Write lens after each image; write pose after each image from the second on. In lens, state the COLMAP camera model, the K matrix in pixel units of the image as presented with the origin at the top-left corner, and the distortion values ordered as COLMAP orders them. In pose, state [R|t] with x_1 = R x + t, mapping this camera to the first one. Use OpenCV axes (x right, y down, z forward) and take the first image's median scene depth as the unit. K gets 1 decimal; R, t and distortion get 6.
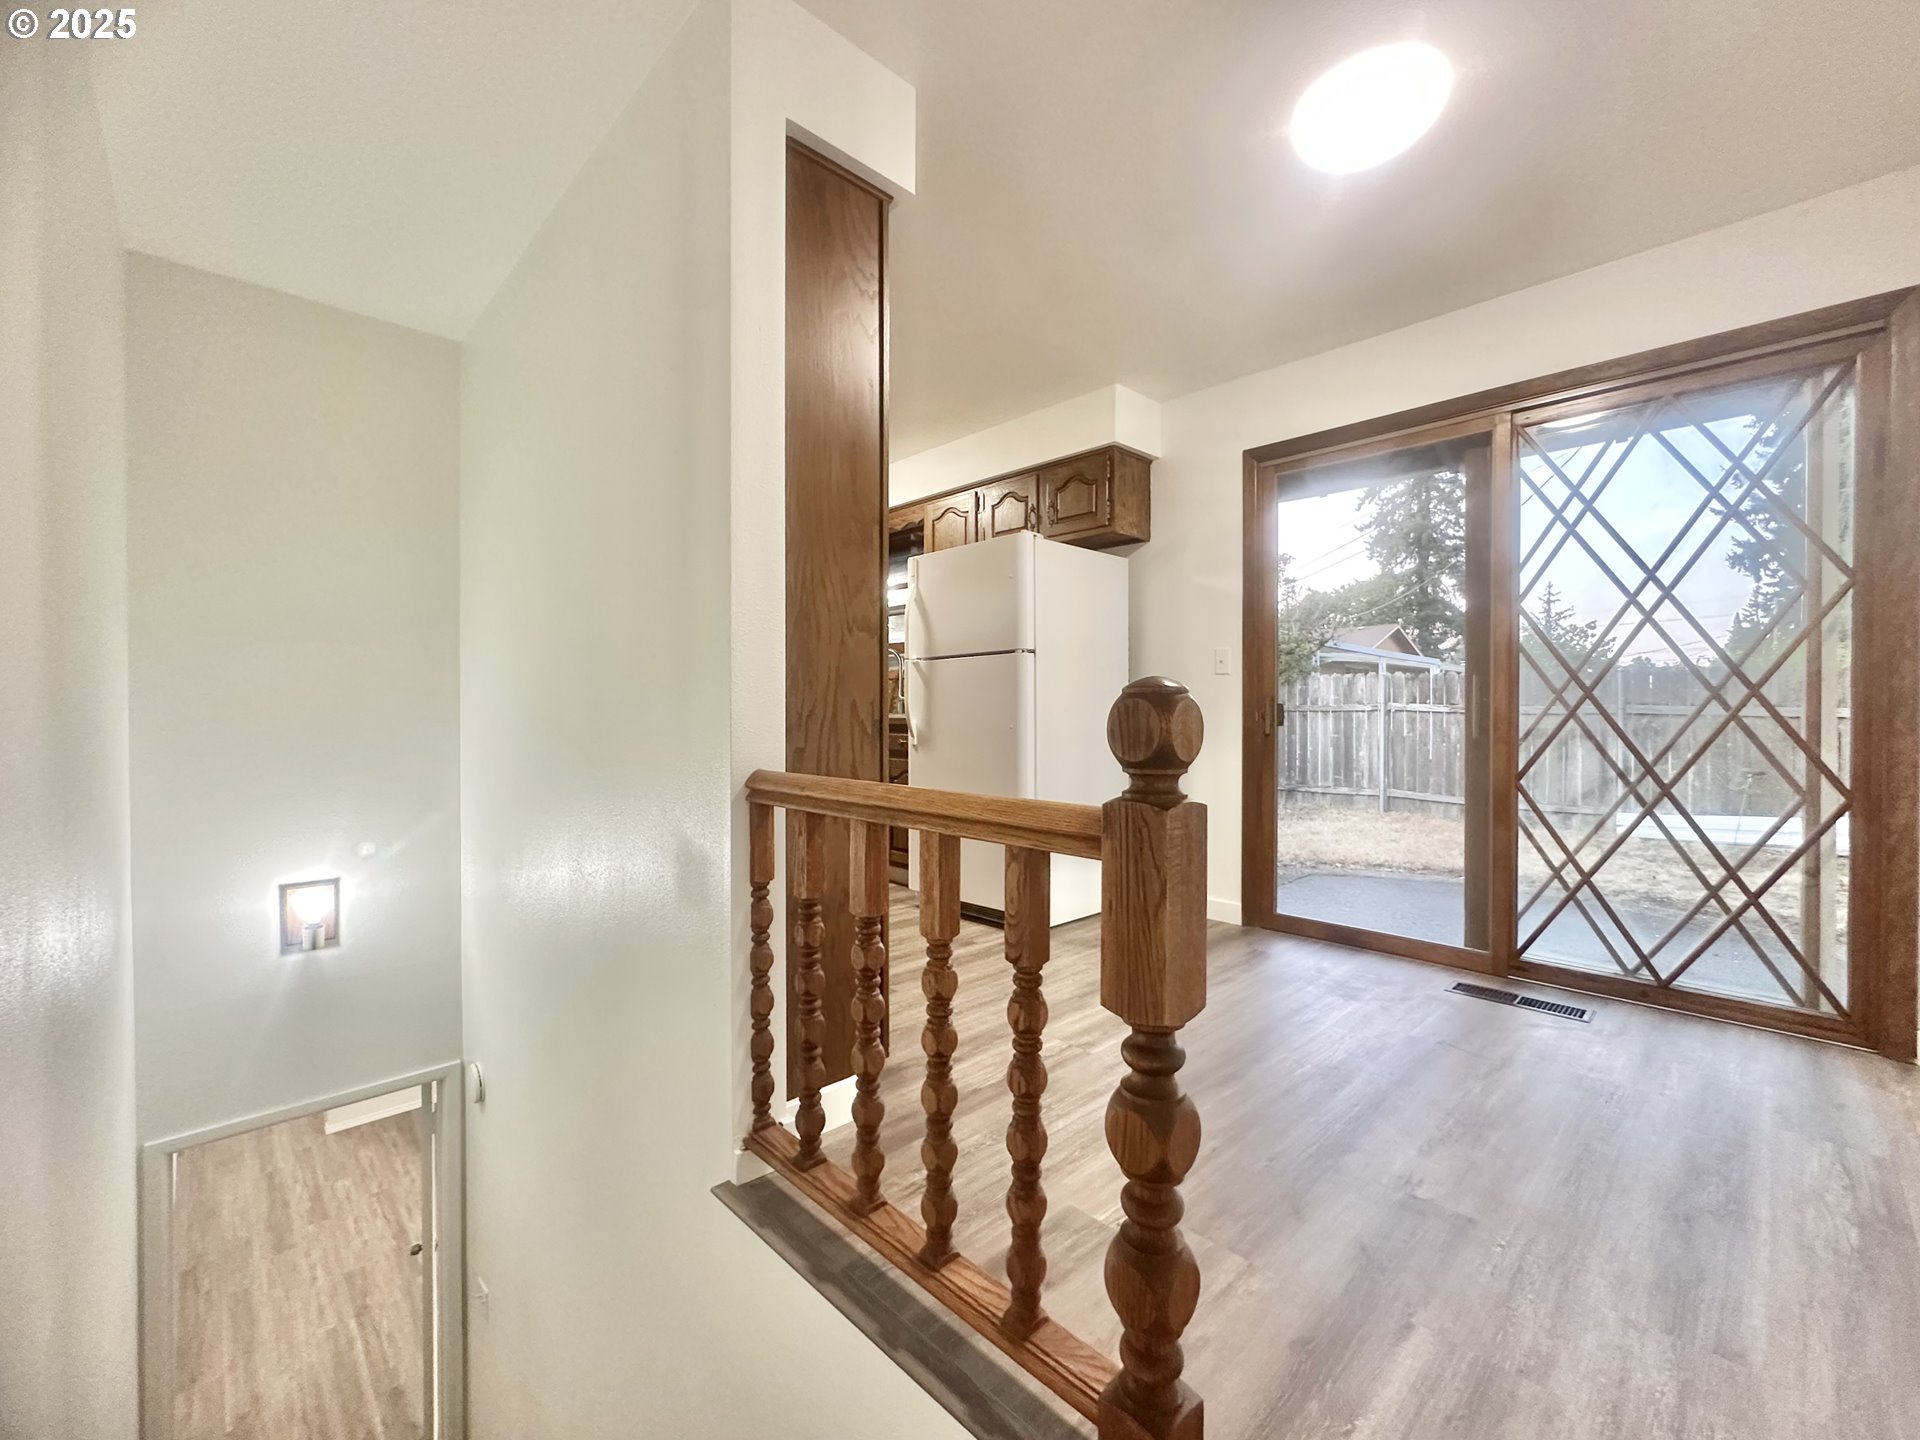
lens RADIAL K [[769.6, 0, 960.0], [0, 769.6, 720.0], [0, 0, 1]] dist [-0.002150, 0.000065]
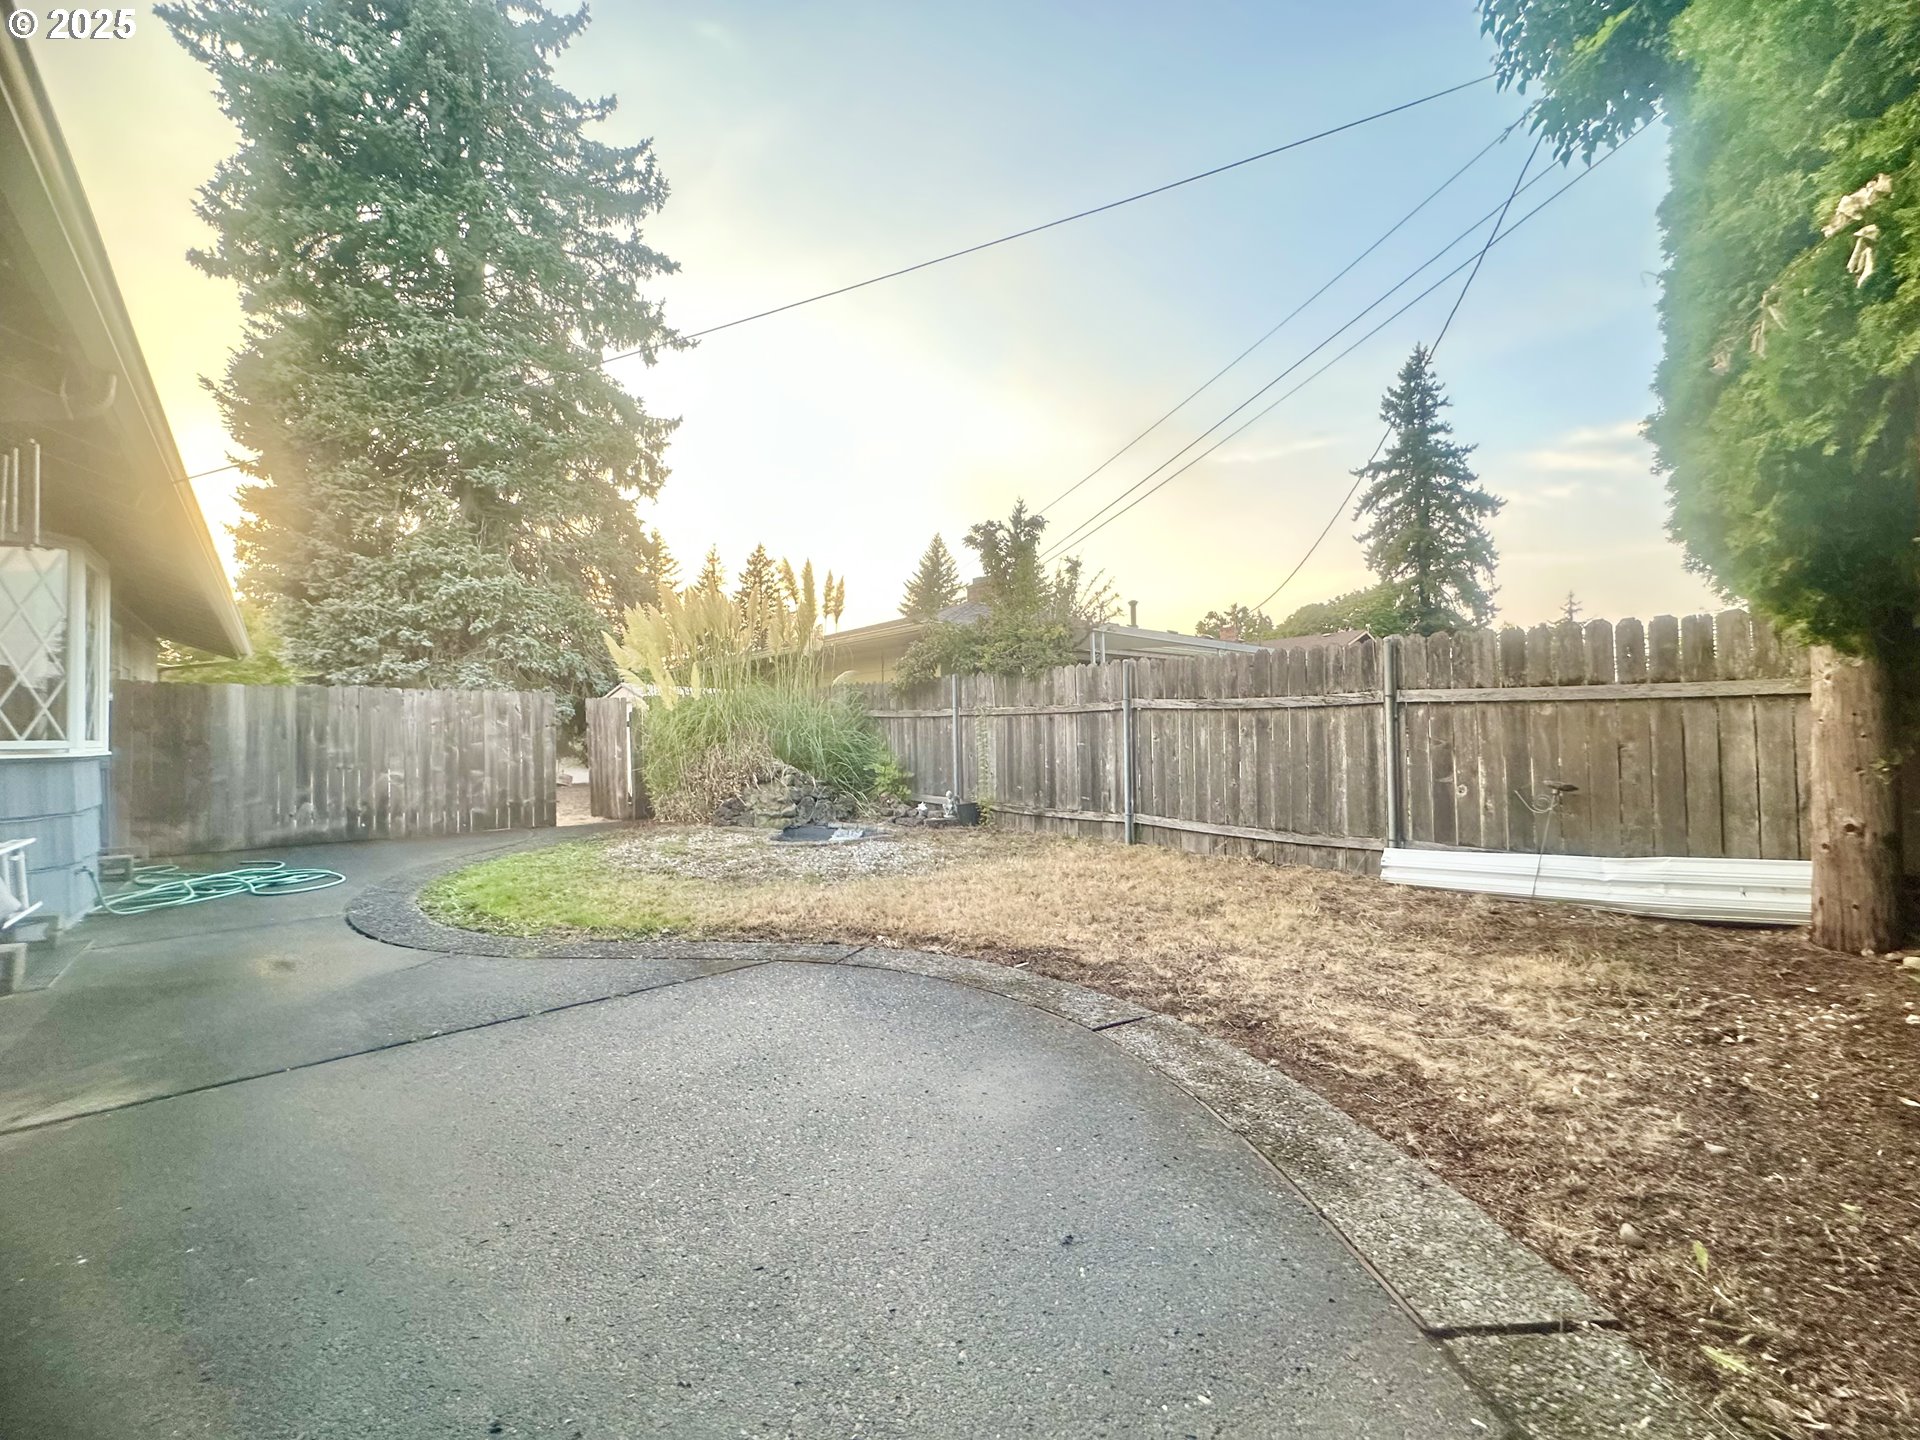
lens RADIAL K [[769.6, 0, 960.0], [0, 769.6, 720.0], [0, 0, 1]] dist [-0.002150, 0.000065]
pose [[0.999518, -0.018514, -0.024915, 0.395984], [0.017739, 0.999363, -0.030972, 0.018163], [0.025473, 0.030515, 0.999210, 0.238207]]
